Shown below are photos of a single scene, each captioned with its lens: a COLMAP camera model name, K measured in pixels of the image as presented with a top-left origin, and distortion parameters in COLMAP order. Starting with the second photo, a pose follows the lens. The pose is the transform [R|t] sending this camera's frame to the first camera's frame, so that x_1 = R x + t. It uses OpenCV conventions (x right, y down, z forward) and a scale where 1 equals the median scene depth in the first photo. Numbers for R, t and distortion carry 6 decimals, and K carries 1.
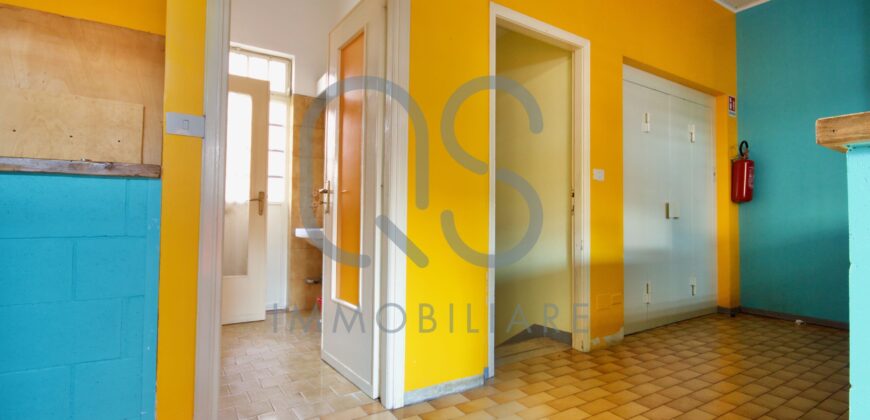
lens RADIAL K [[404.5, 0, 435.0], [0, 404.5, 210.0], [0, 0, 1]] dist [0.000447, -0.000033]
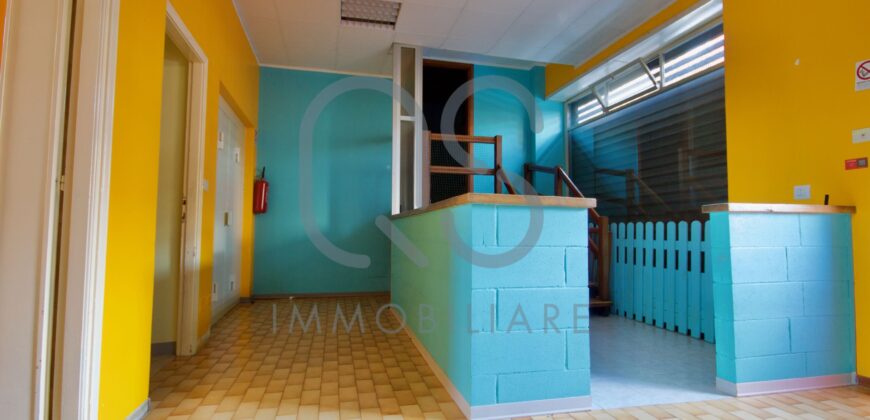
lens RADIAL K [[404.5, 0, 435.0], [0, 404.5, 210.0], [0, 0, 1]] dist [0.000447, -0.000033]
pose [[0.312419, 0.040221, 0.949093, -0.414806], [-0.025779, 0.999094, -0.033854, -0.000875], [-0.949595, -0.013890, 0.313173, 0.087380]]
